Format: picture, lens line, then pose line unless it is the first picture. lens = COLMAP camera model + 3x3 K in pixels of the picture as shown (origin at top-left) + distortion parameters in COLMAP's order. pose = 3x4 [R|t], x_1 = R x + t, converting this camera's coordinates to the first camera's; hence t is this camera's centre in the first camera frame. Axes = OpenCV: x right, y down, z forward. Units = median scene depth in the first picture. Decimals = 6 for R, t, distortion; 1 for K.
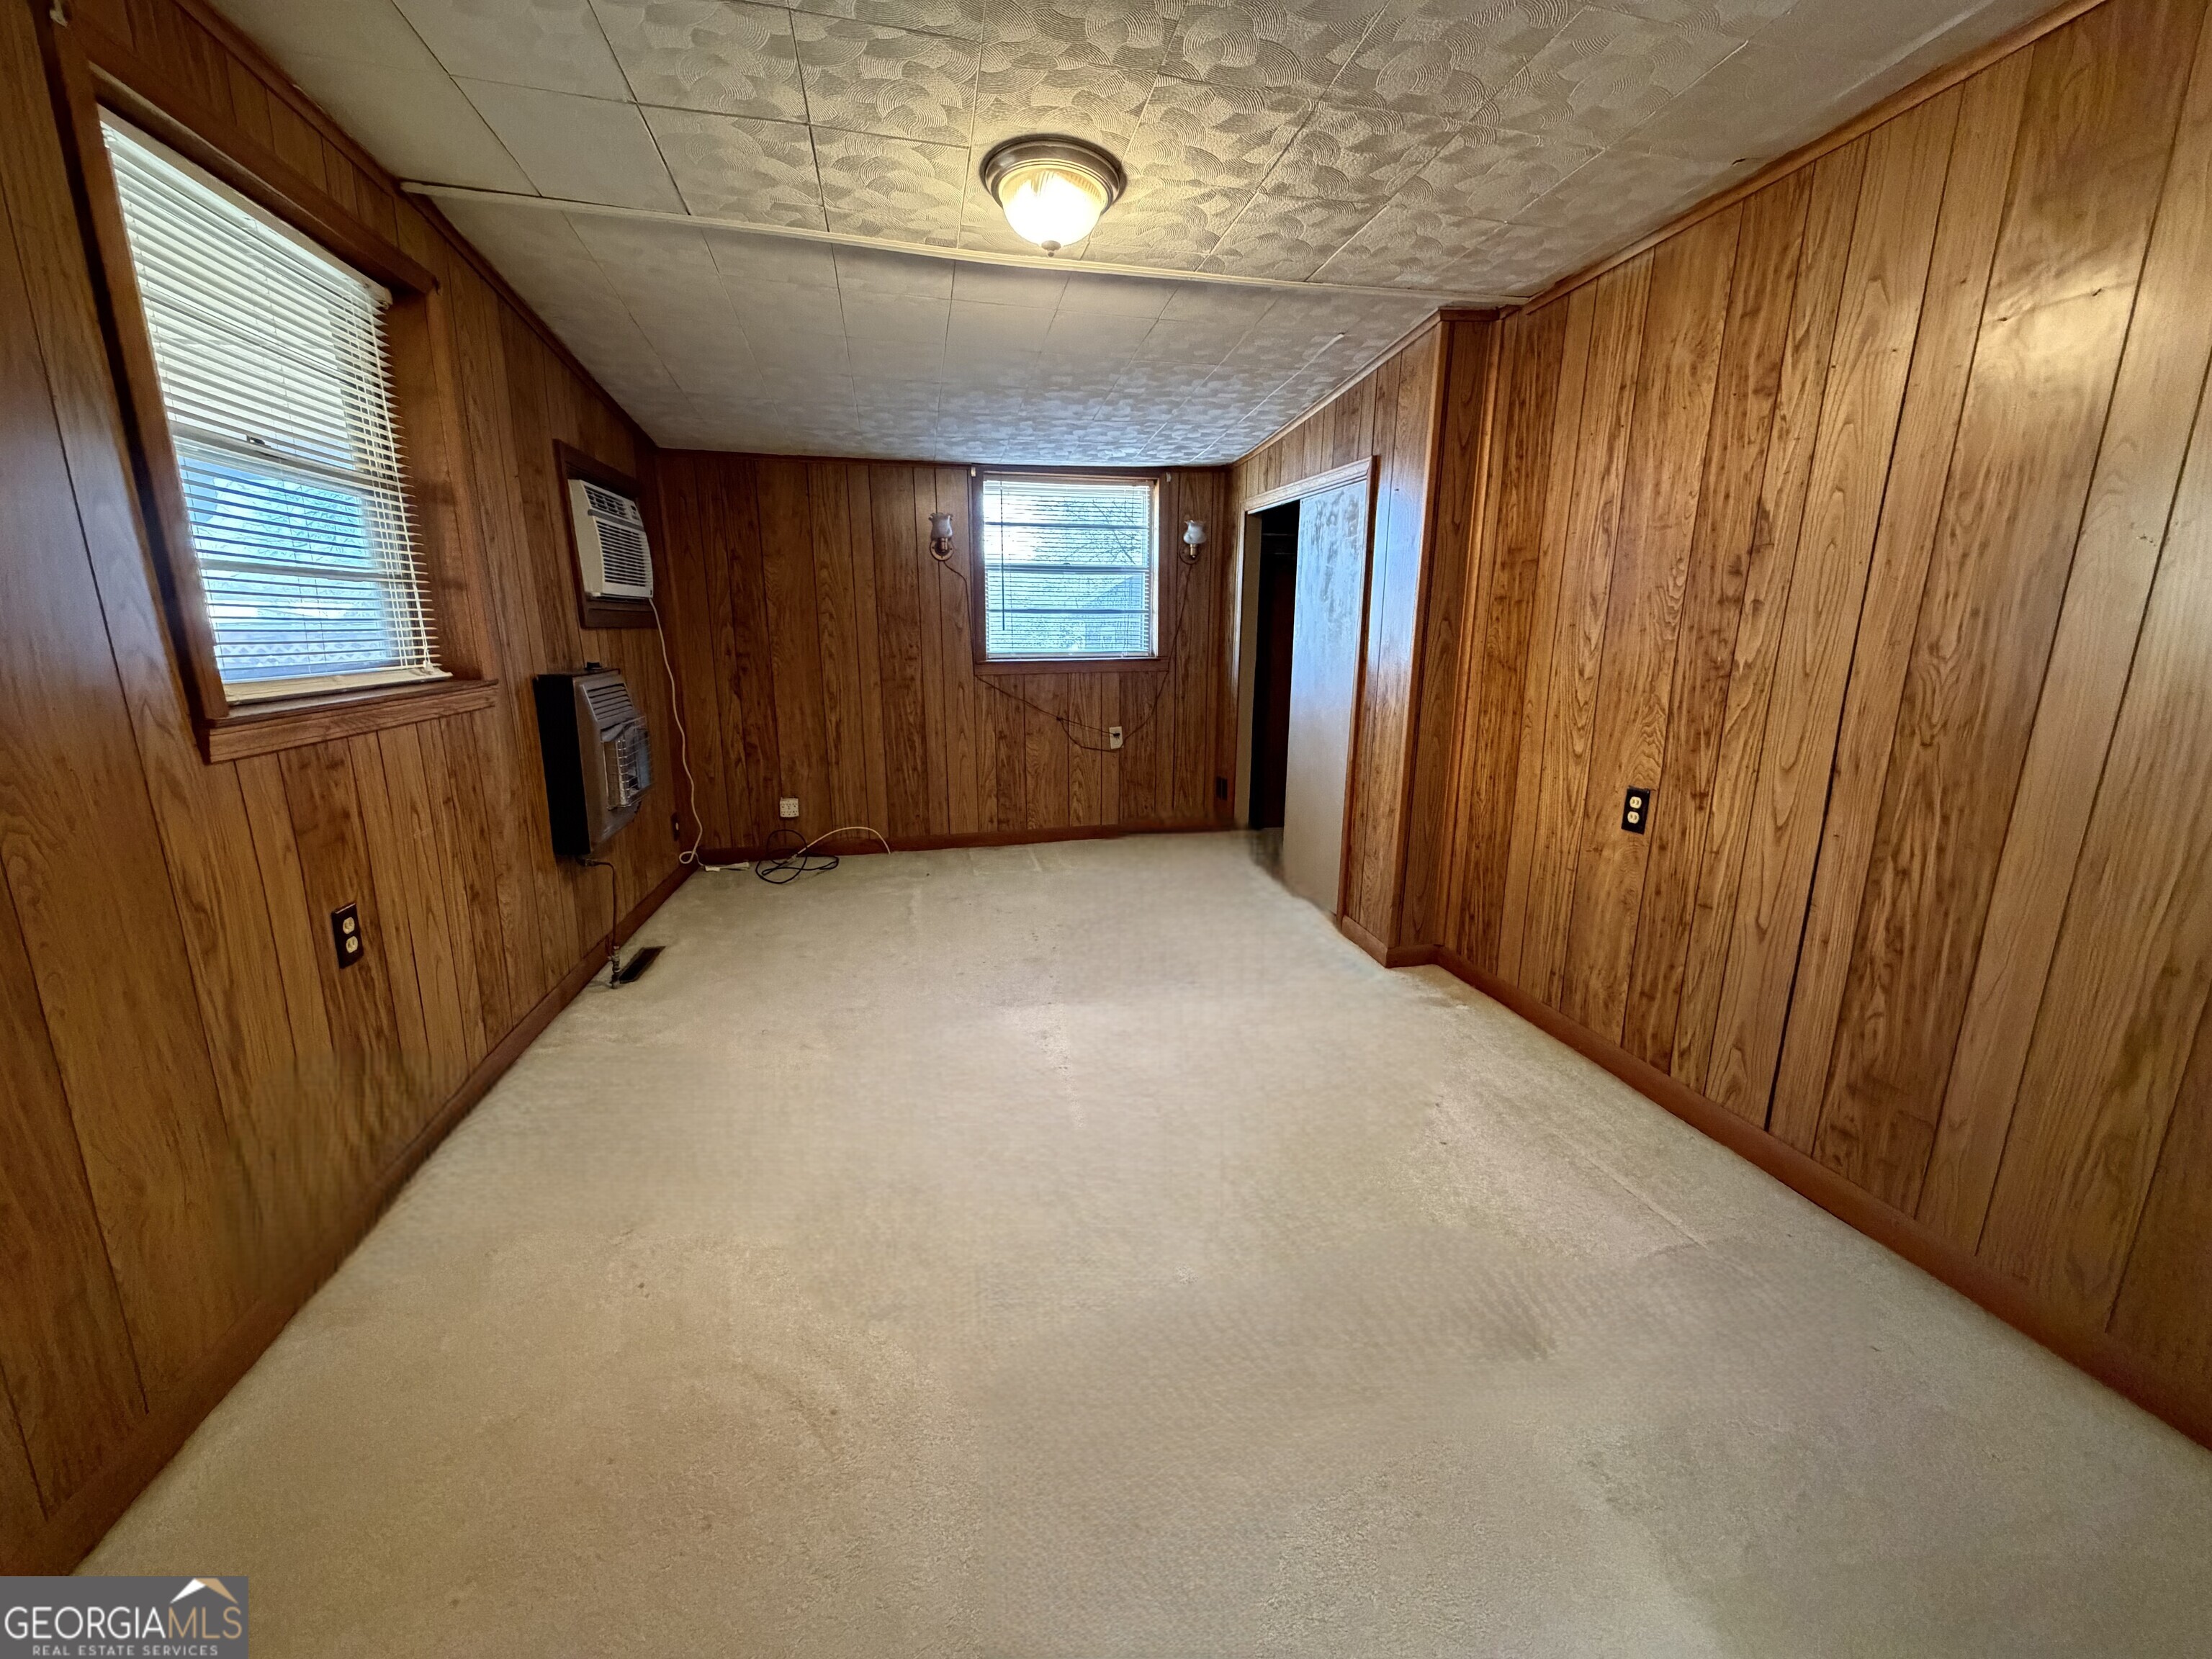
lens RADIAL K [[884.3, 0, 1106.0], [0, 884.3, 829.5], [0, 0, 1]] dist [-0.000599, -0.000103]
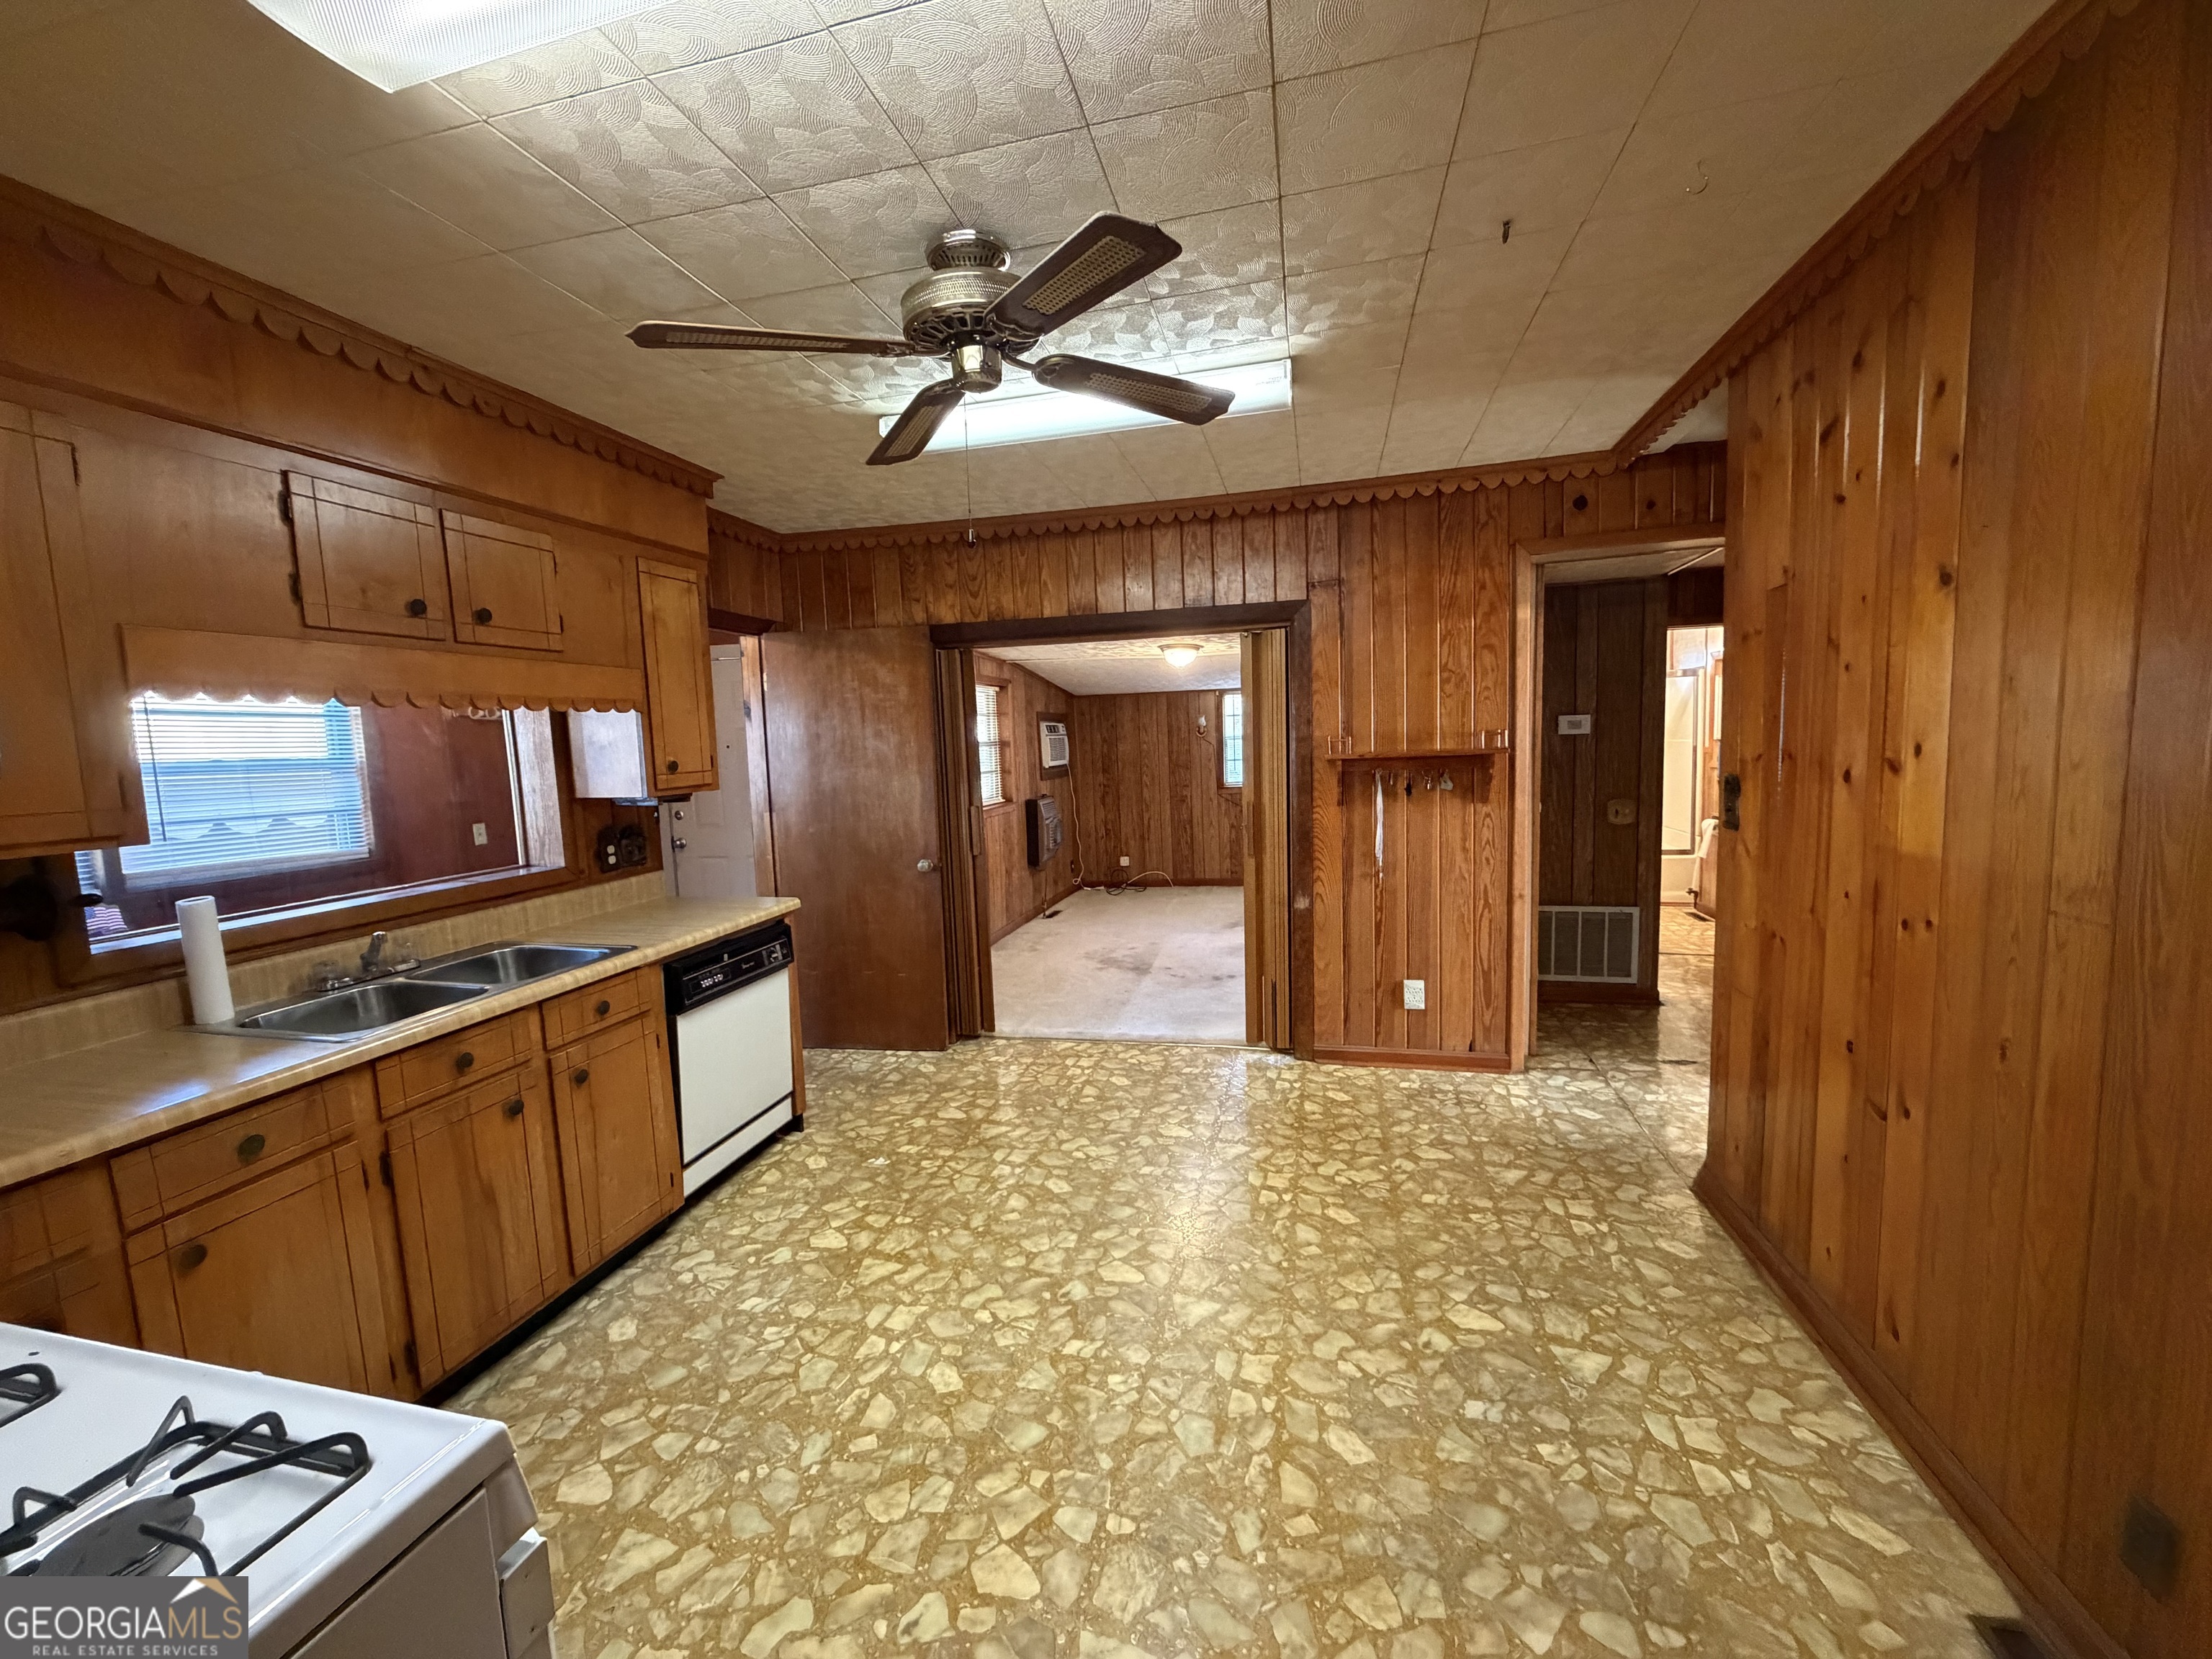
lens RADIAL K [[884.3, 0, 1106.0], [0, 884.3, 829.5], [0, 0, 1]] dist [-0.000599, -0.000103]
pose [[0.904313, 0.002419, -0.426864, 0.640098], [-0.053397, 0.992771, -0.107496, 0.170102], [0.423518, 0.120003, 0.897904, -1.149787]]
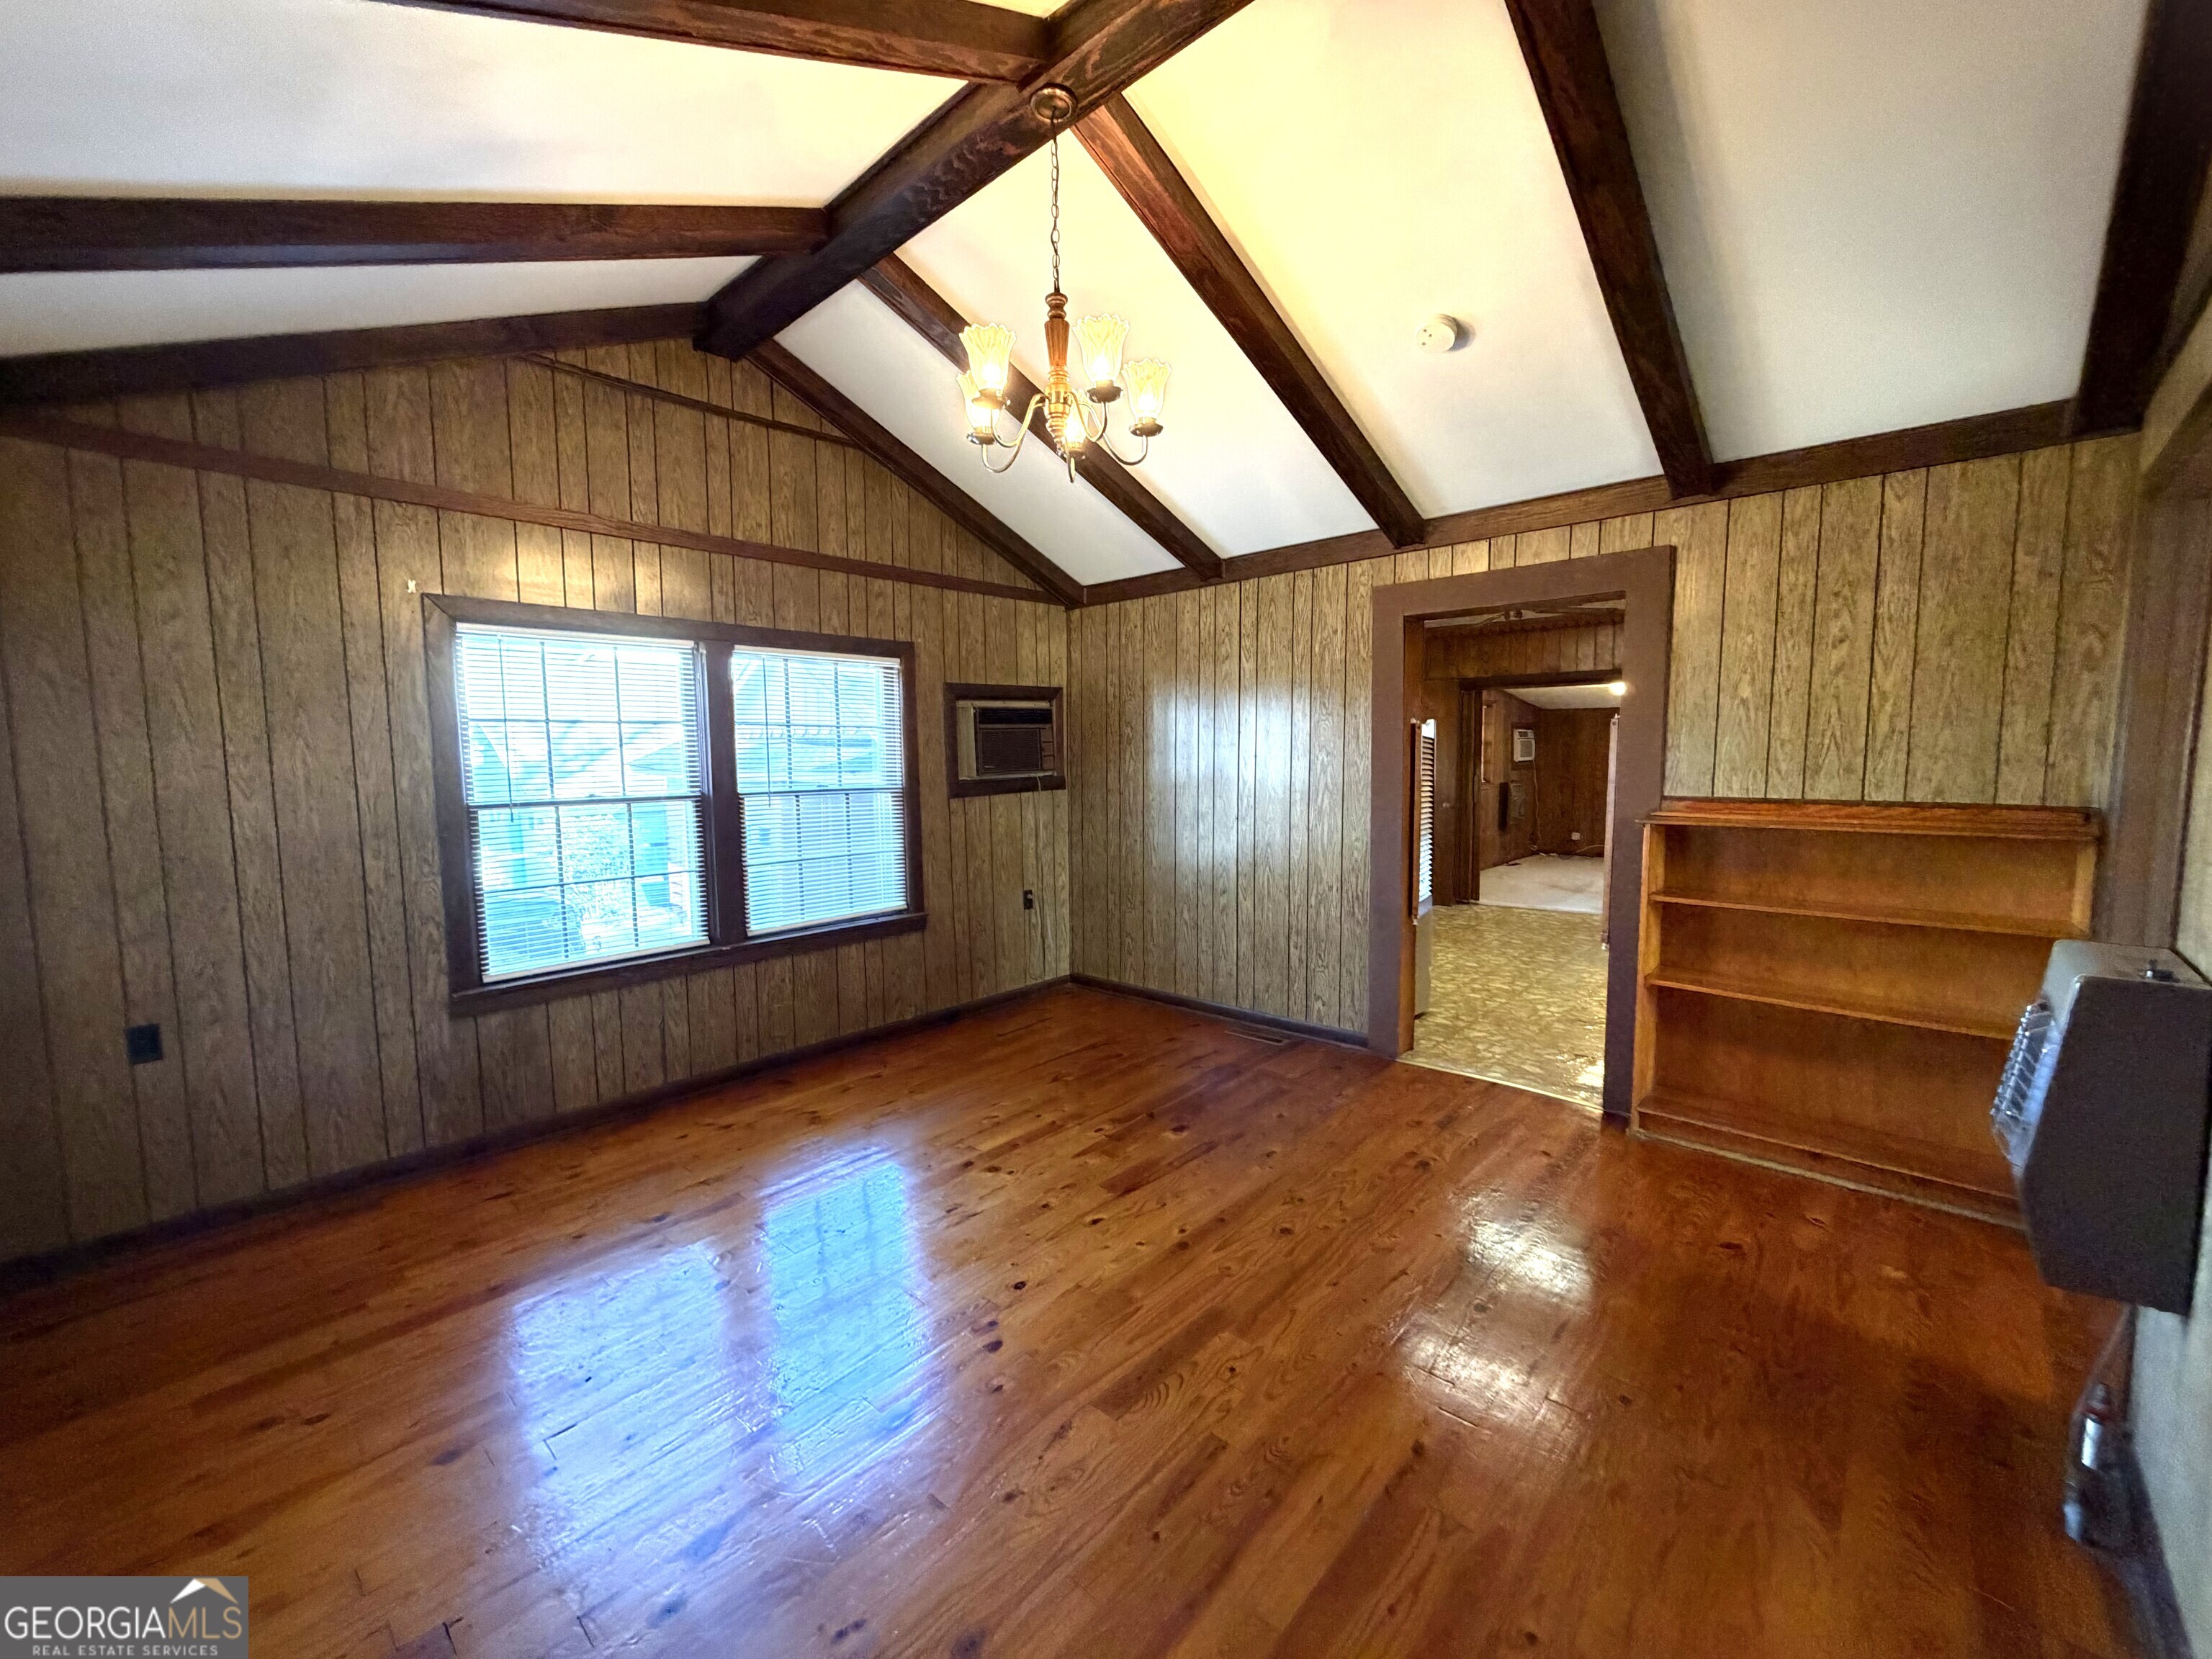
lens RADIAL K [[884.3, 0, 1106.0], [0, 884.3, 829.5], [0, 0, 1]] dist [-0.000599, -0.000103]
pose [[0.597791, 0.059530, -0.799439, 1.259222], [-0.167368, 0.984531, -0.051839, 0.452902], [0.783986, 0.164789, 0.598507, -2.315989]]
